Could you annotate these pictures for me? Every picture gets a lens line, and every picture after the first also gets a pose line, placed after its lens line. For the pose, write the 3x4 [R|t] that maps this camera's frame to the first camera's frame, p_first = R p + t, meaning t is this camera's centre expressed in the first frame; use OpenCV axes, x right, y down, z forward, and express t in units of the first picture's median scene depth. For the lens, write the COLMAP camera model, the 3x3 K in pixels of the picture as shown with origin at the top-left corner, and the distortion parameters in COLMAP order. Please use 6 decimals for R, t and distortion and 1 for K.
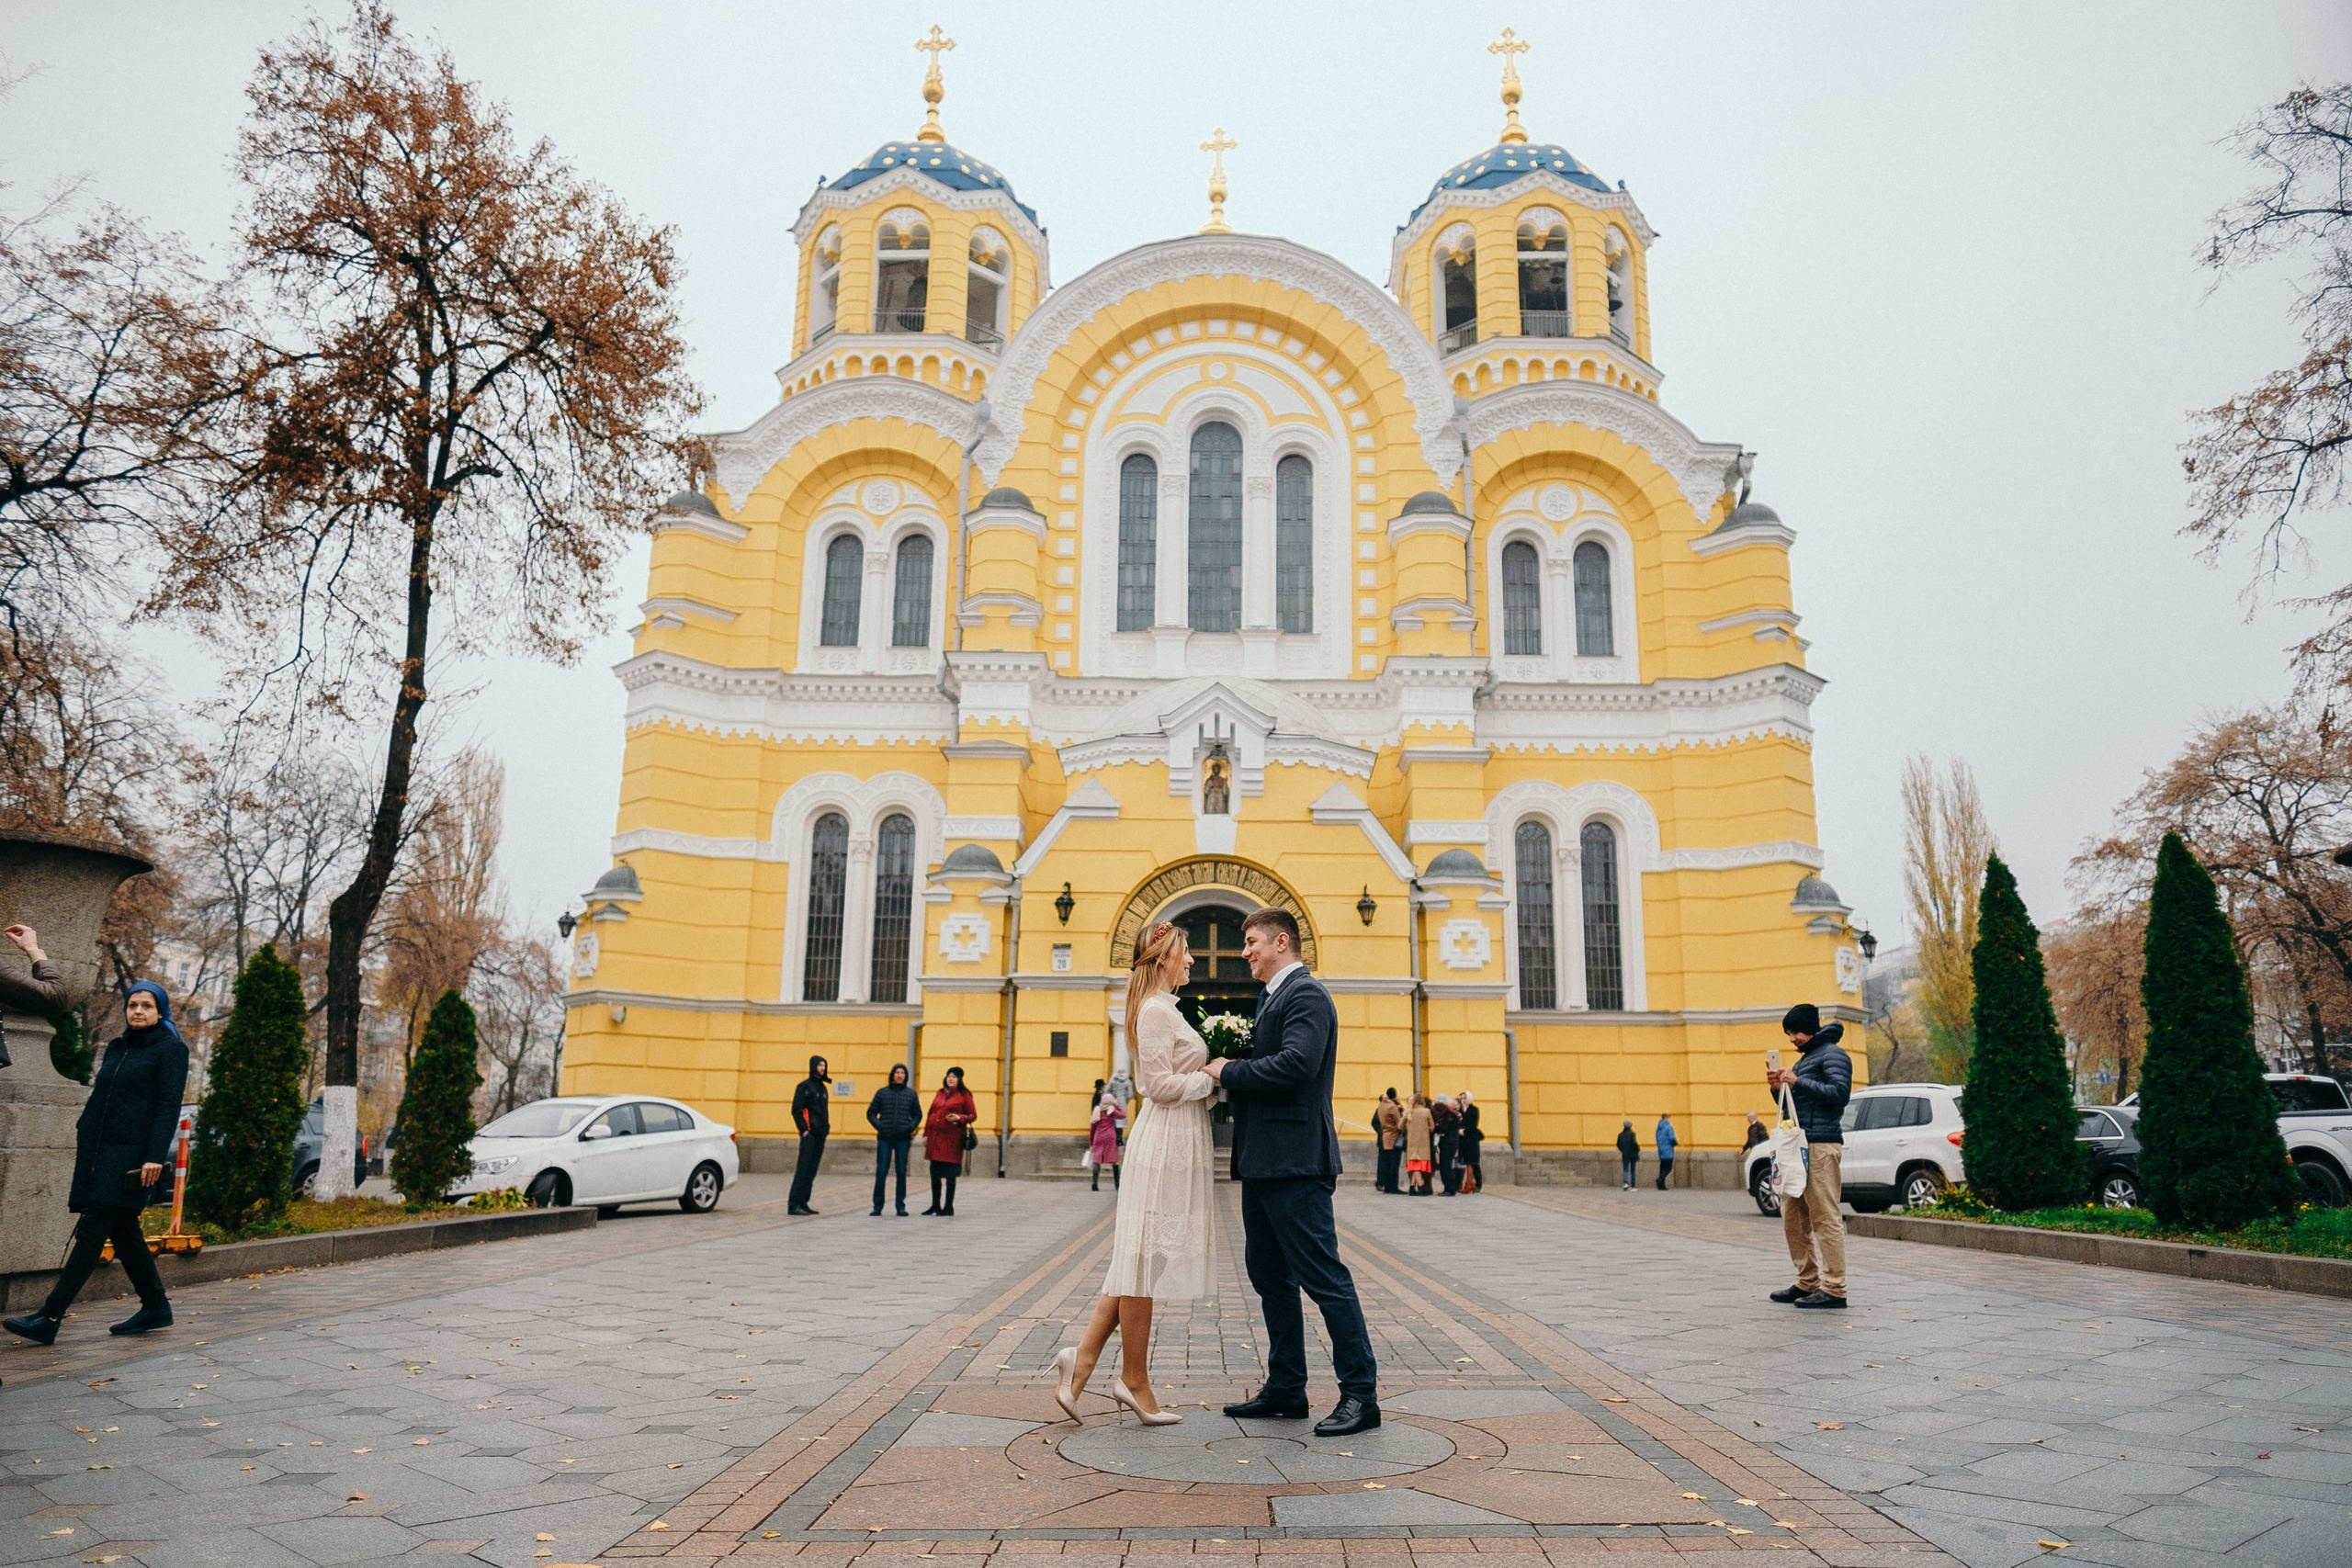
lens RADIAL K [[2113.5, 0, 1228.5], [0, 2113.5, 800.1], [0, 0, 1]] dist [-0.020115, 0.029368]
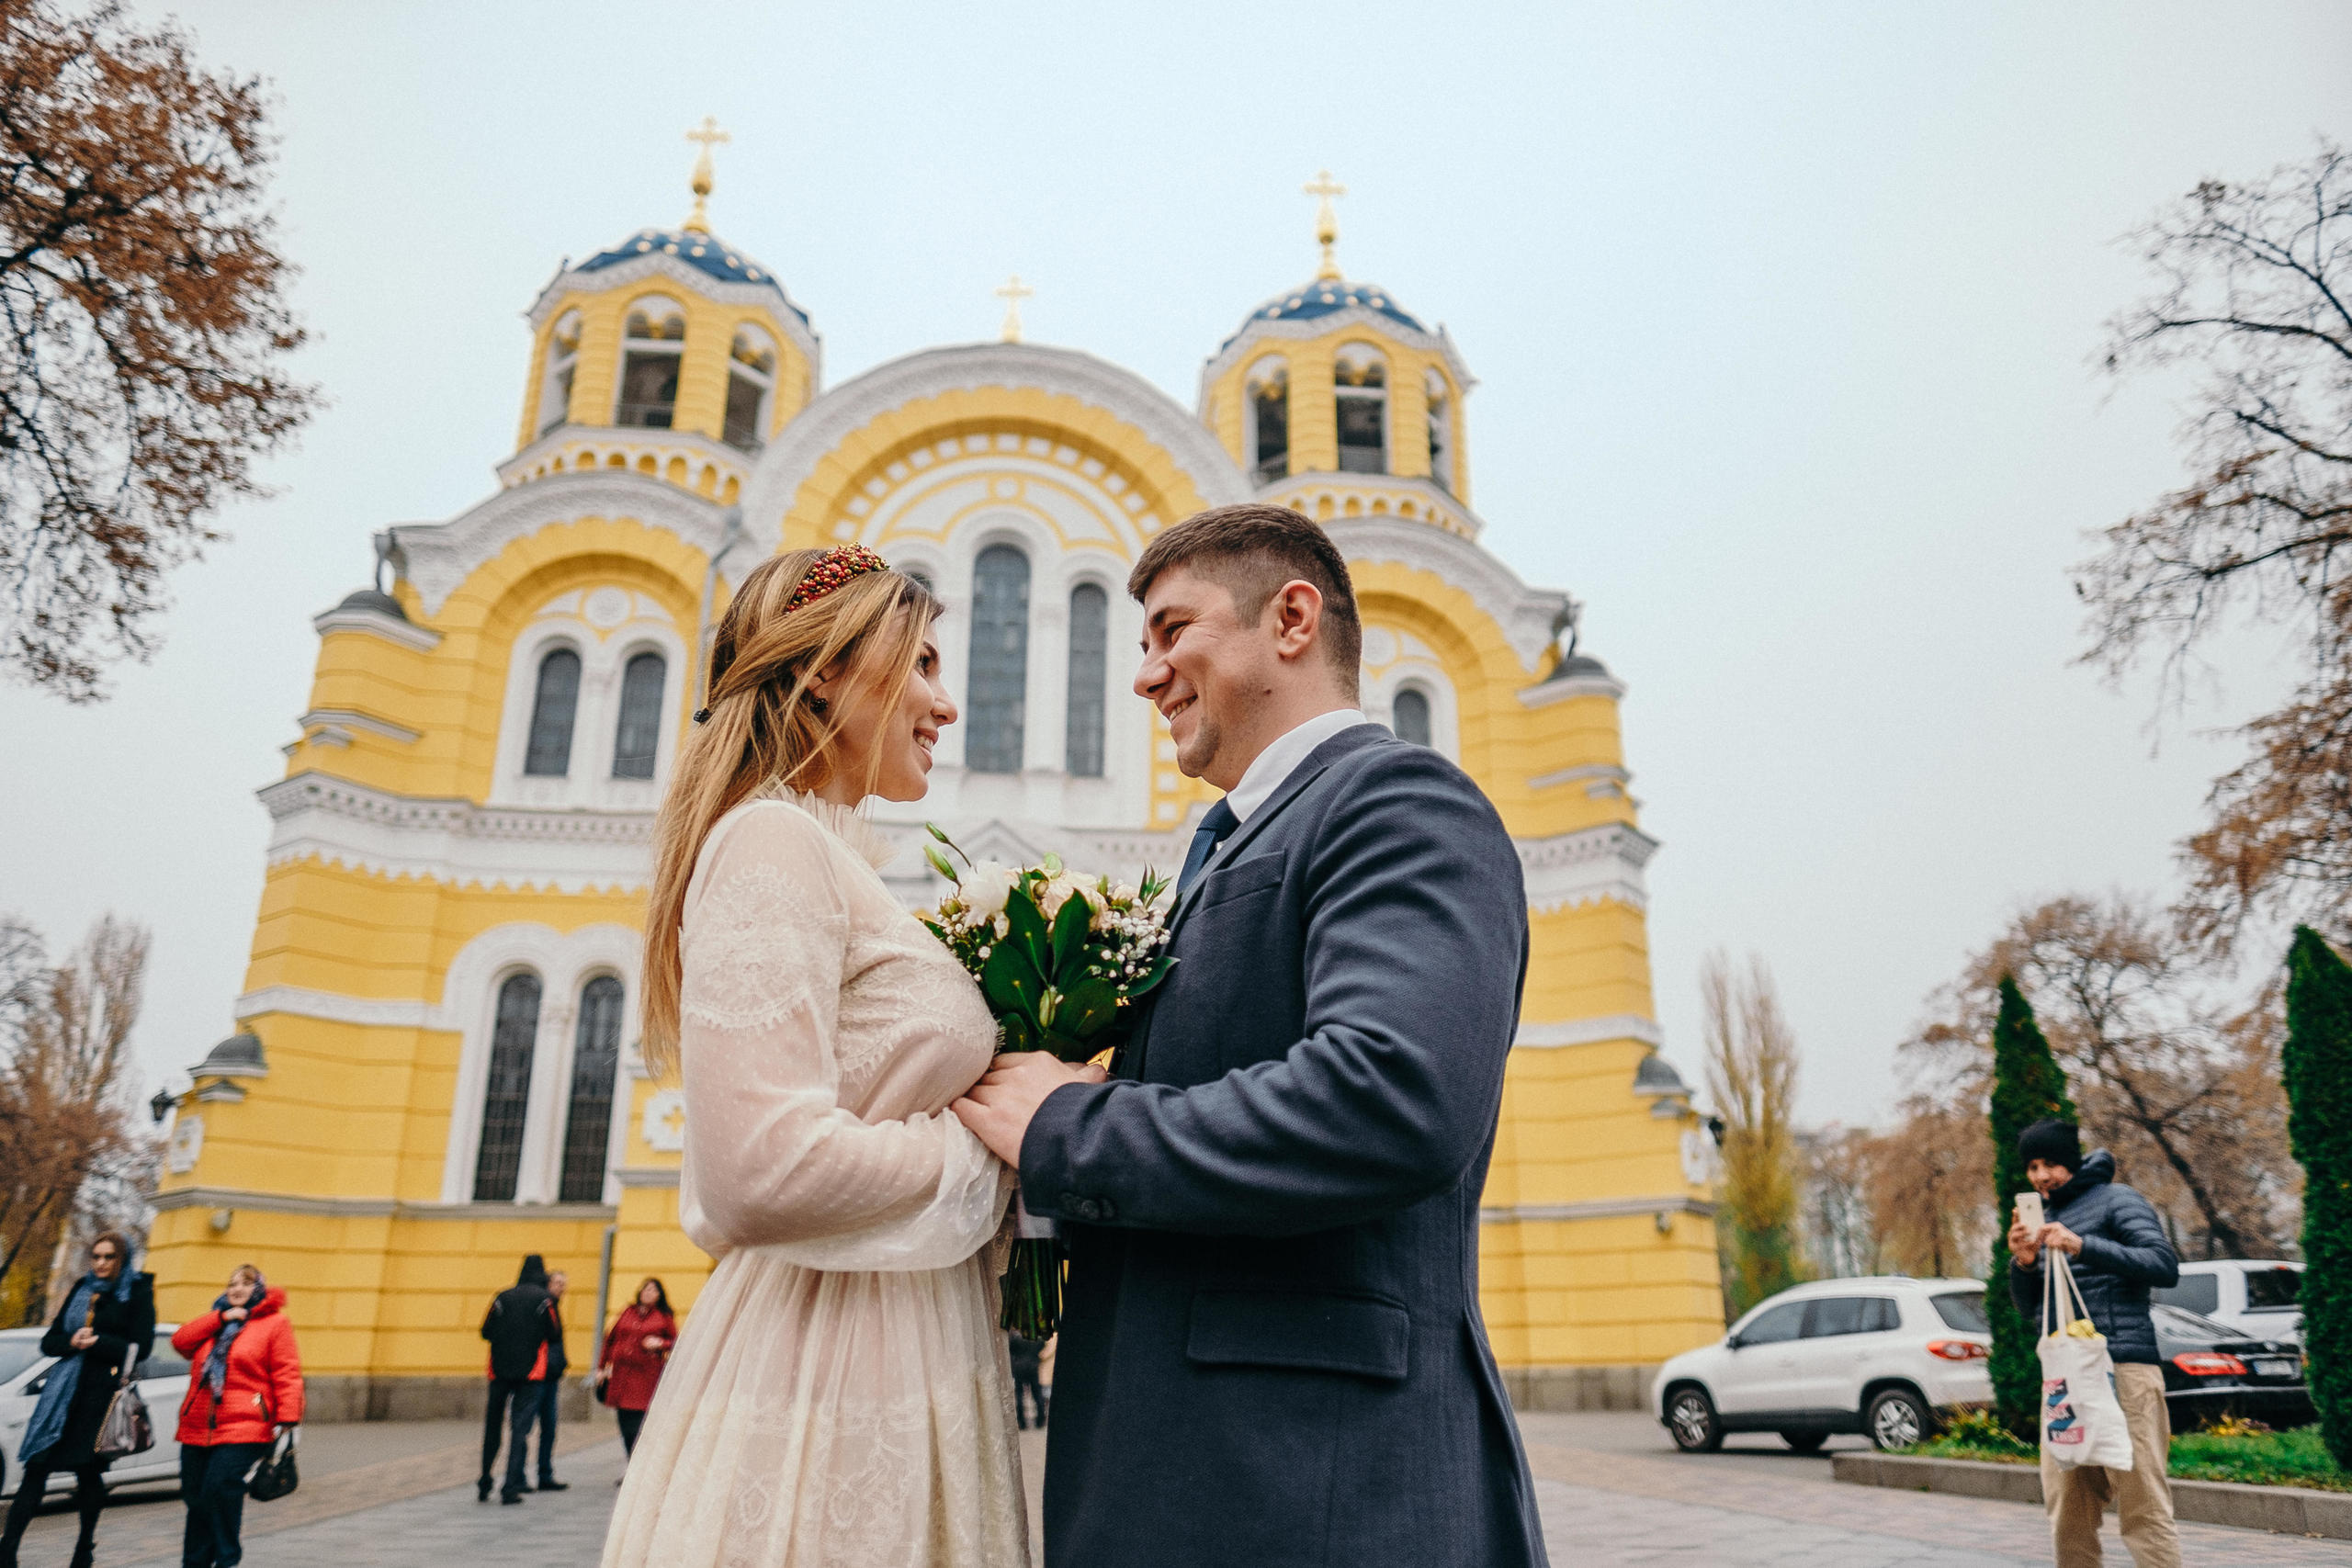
lens RADIAL K [[2033.8, 0, 1370.6], [0, 2033.8, 725.9], [0, 0, 1]] dist [-0.025413, 0.002177]
pose [[0.983482, 0.033061, 0.177960, -0.003568], [-0.007443, 0.989732, -0.142741, 0.020952], [-0.180852, 0.139059, 0.973630, 0.145259]]
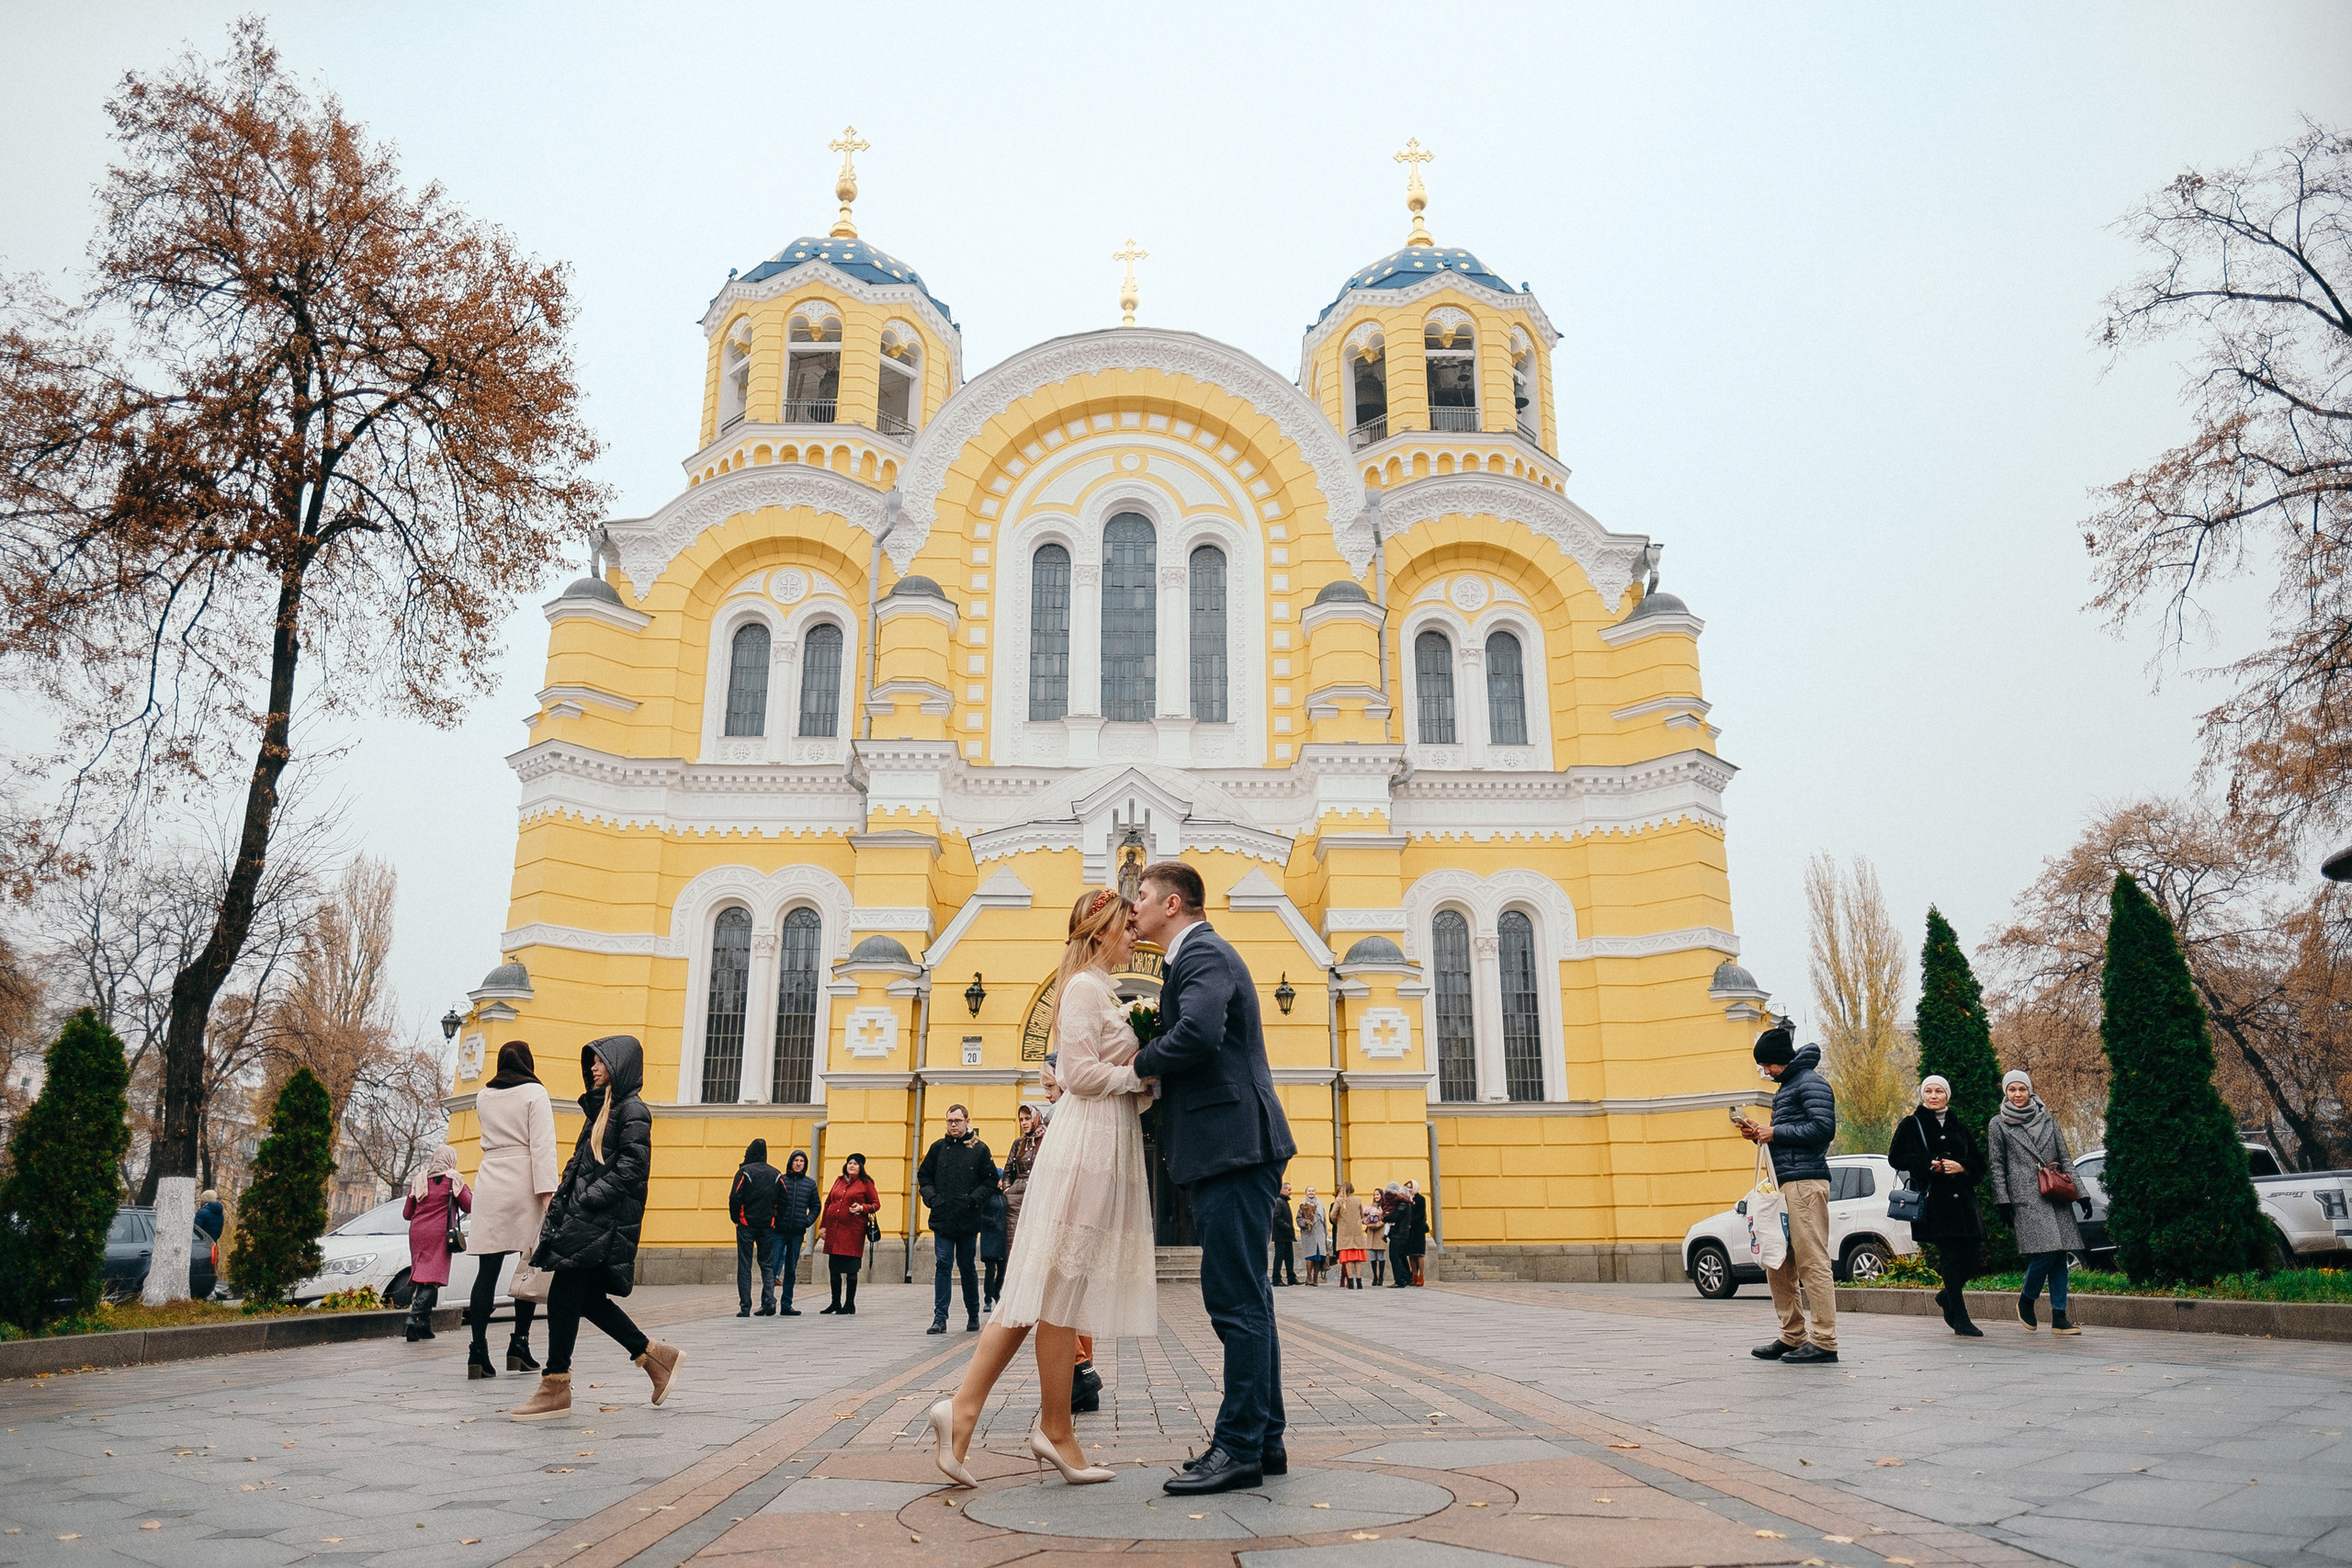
lens RADIAL K [[2074.6, 0, 1274.5], [0, 2074.6, 741.1], [0, 0, 1]] dist [-0.013355, 0.009446]
pose [[0.997837, -0.003327, 0.065651, -0.002158], [0.008931, 0.996320, -0.085247, 0.013617], [-0.065126, 0.085649, 0.994195, 0.029653]]
